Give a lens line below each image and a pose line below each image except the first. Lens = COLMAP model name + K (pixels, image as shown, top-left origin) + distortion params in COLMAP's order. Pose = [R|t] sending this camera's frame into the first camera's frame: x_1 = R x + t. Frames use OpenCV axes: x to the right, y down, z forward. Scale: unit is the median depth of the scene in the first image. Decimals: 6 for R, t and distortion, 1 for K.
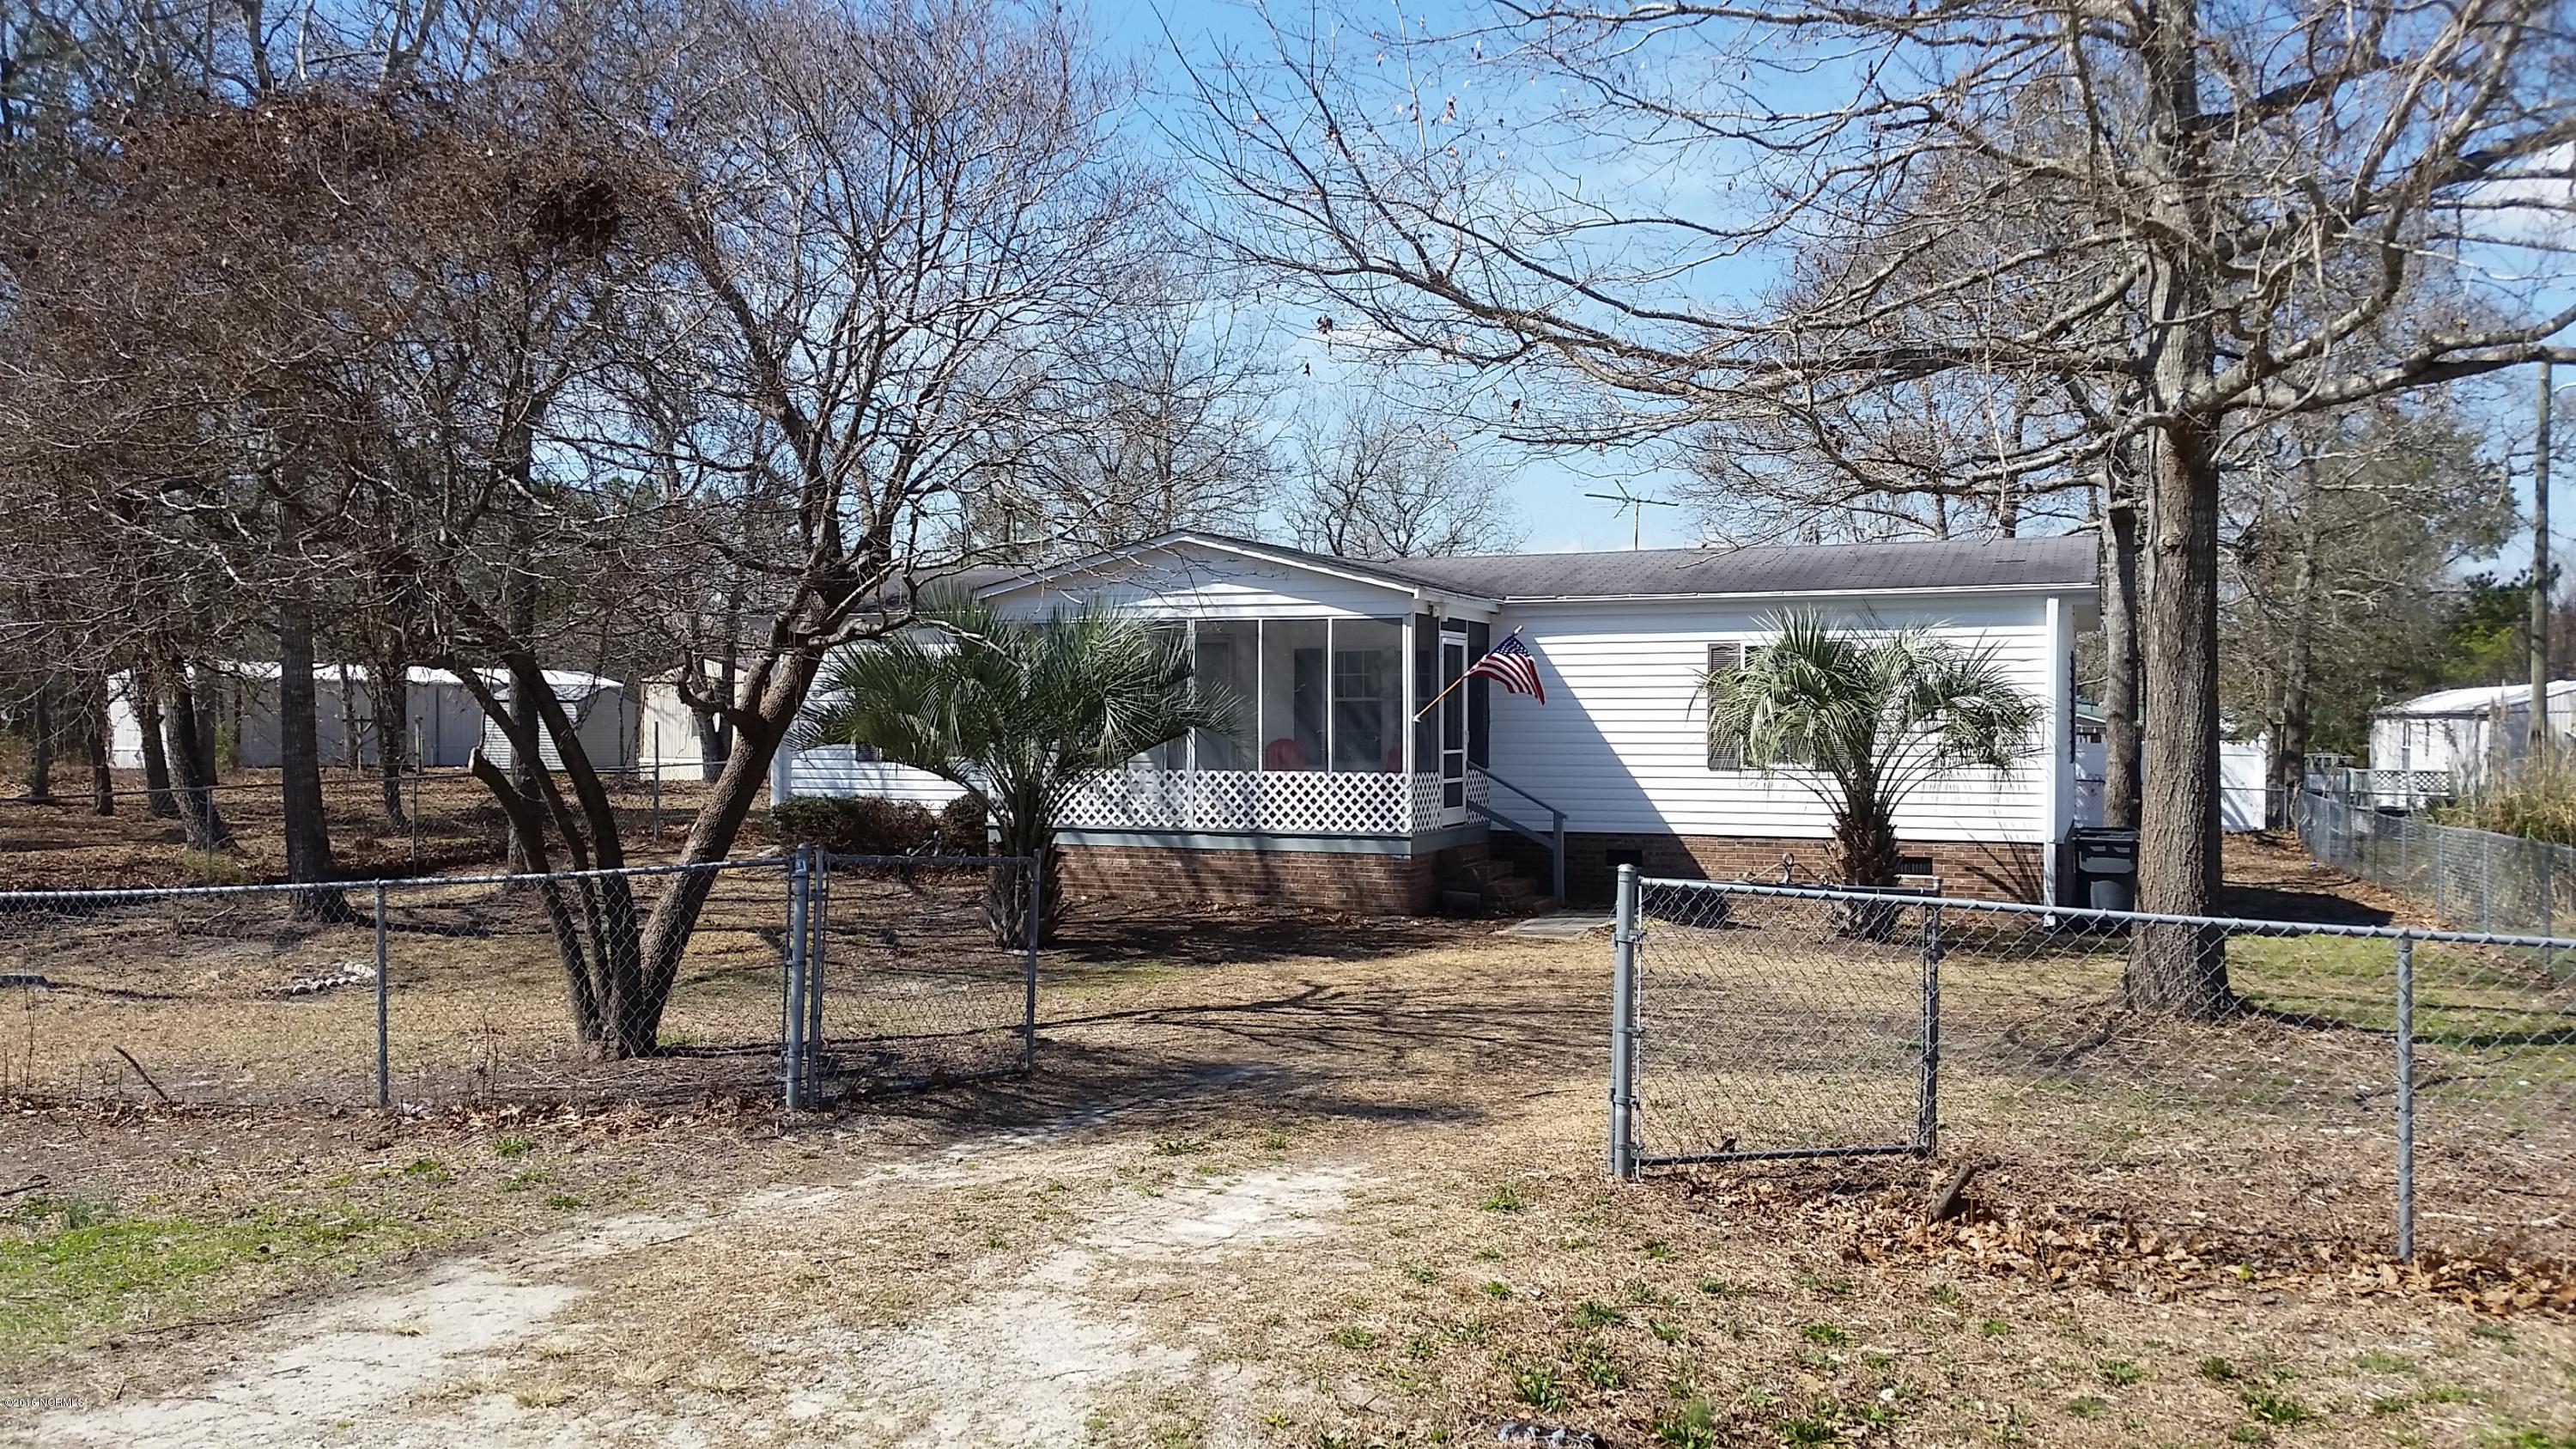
lens RADIAL K [[2338.6, 0, 1288.0], [0, 2338.6, 724.5], [0, 0, 1]] dist [0.136796, 0.000786]
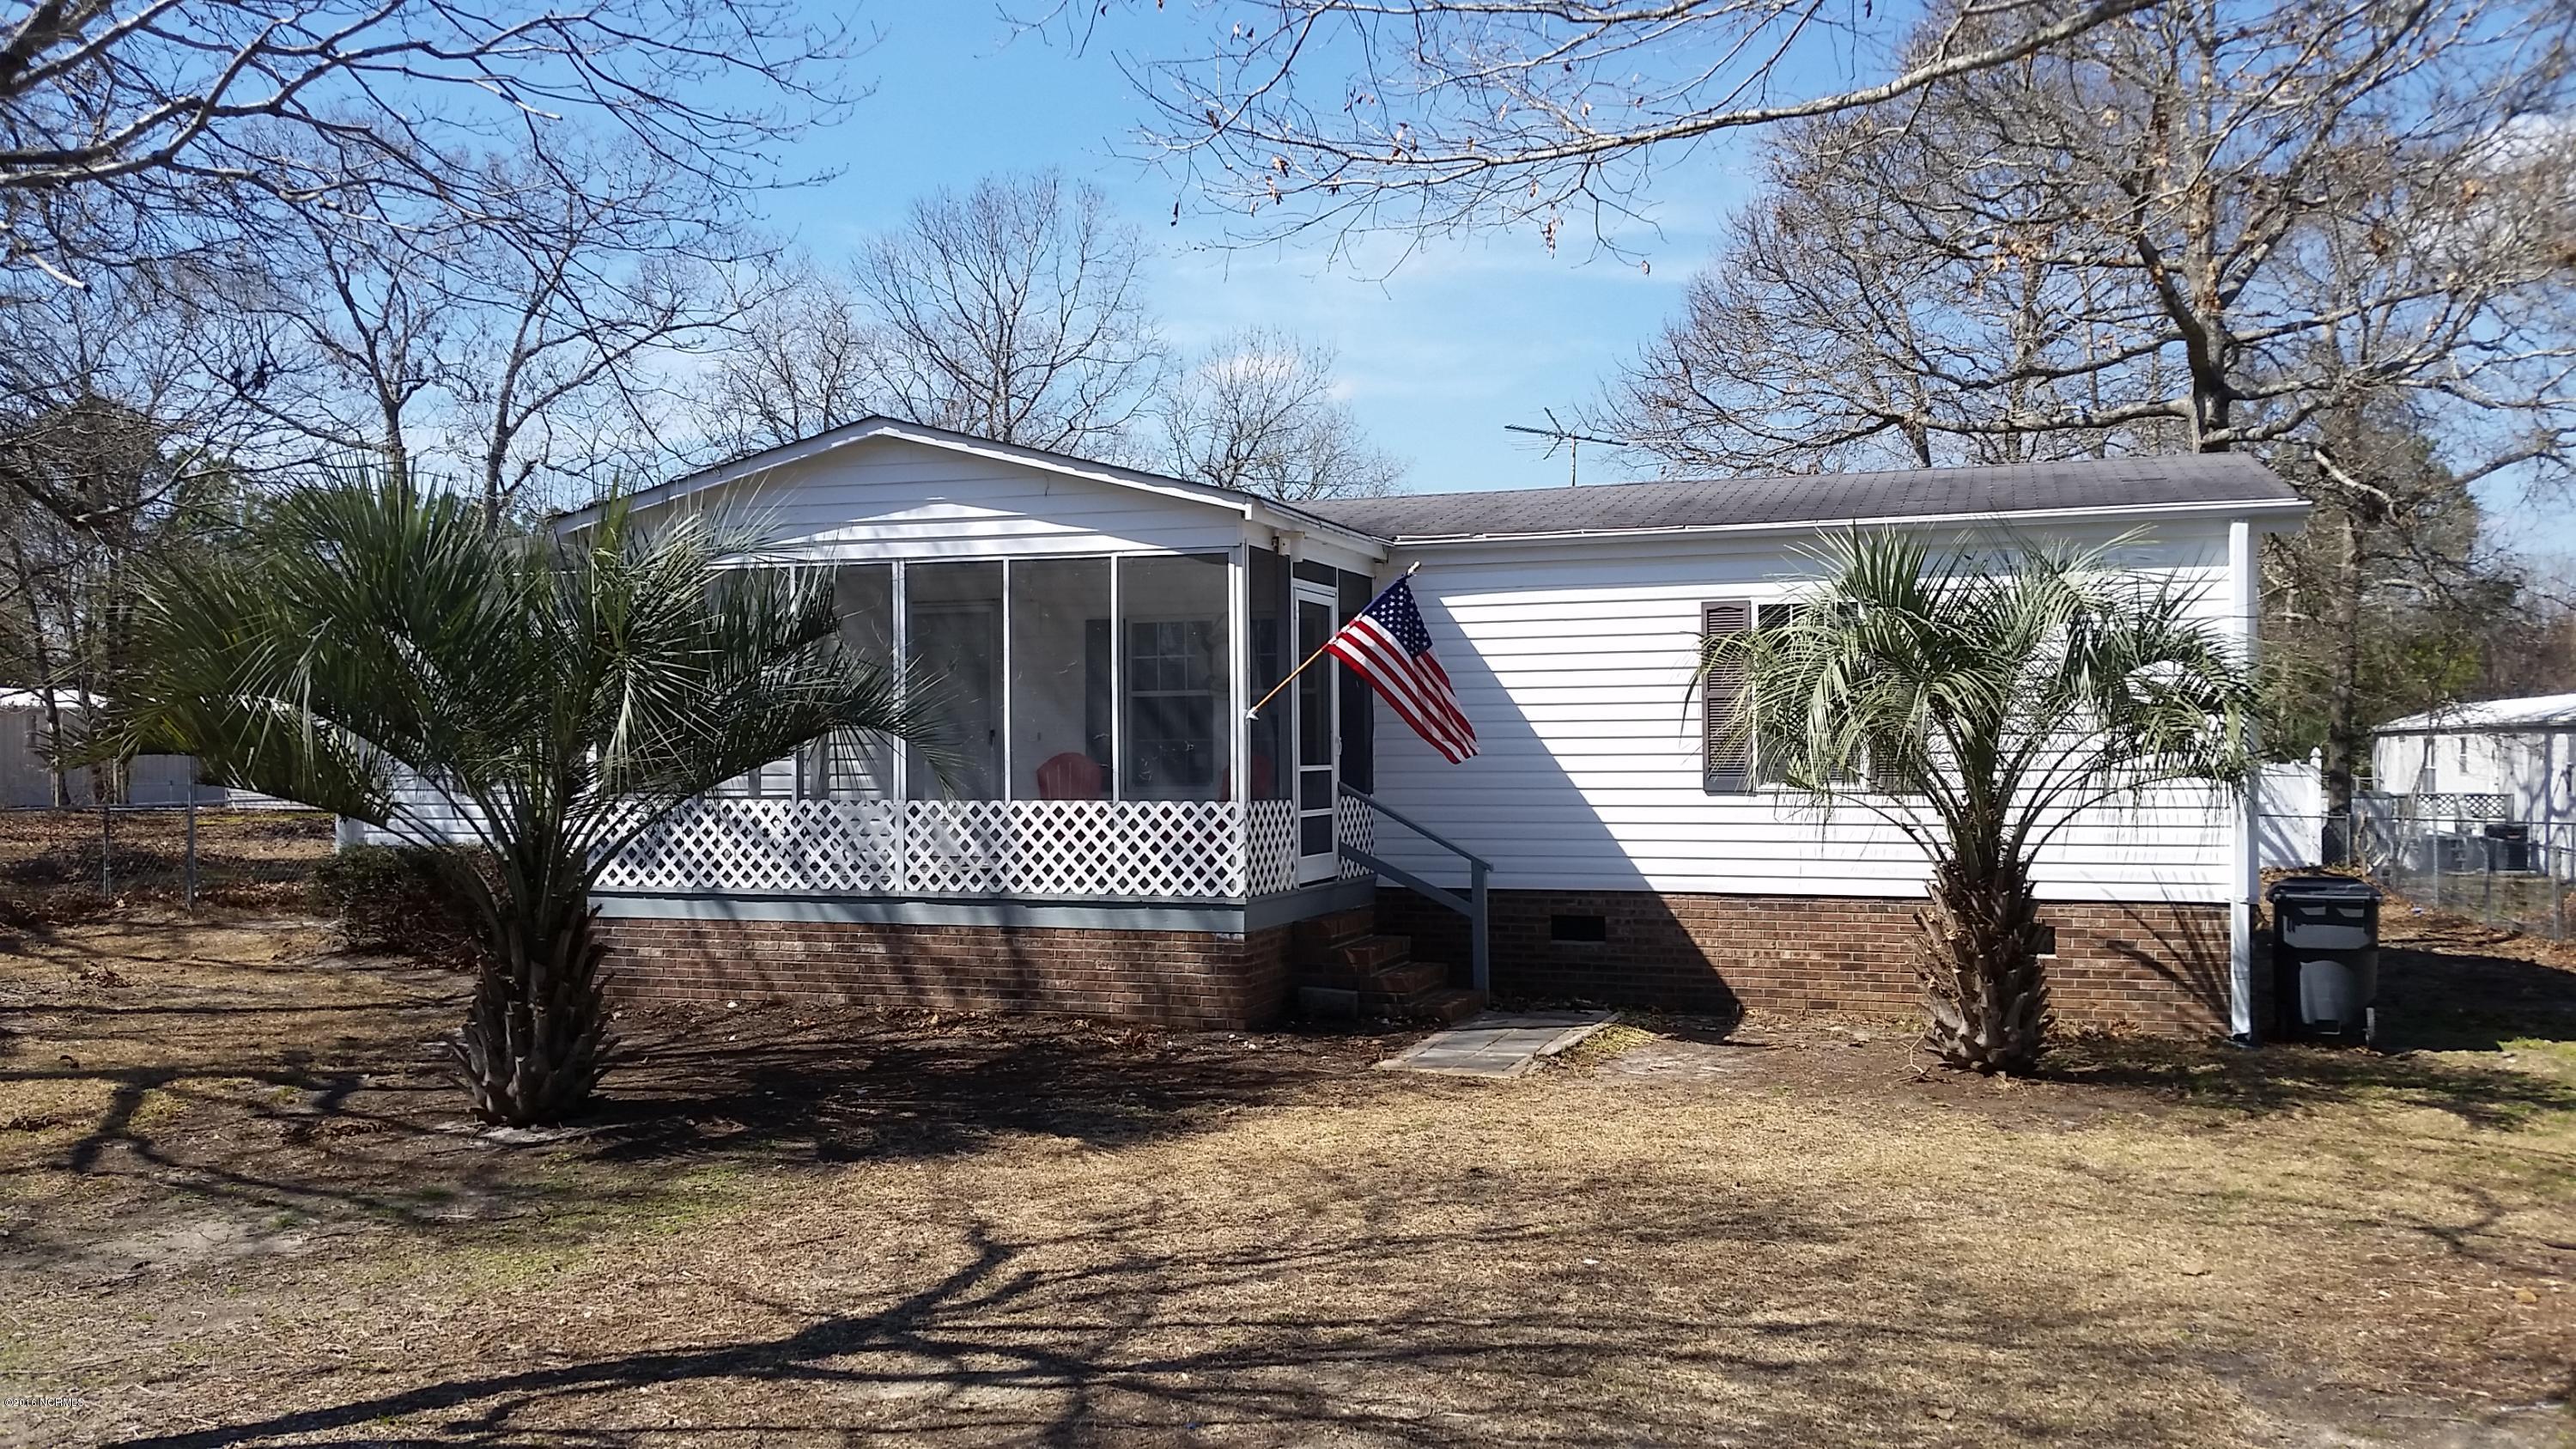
lens RADIAL K [[2365.2, 0, 1291.8], [0, 2365.2, 758.4], [0, 0, 1]] dist [0.238528, 0.000605]
pose [[0.999054, -0.007109, 0.042910, 0.037331], [0.007094, 0.999975, 0.000503, 0.008803], [-0.042913, -0.000198, 0.999079, 0.359112]]
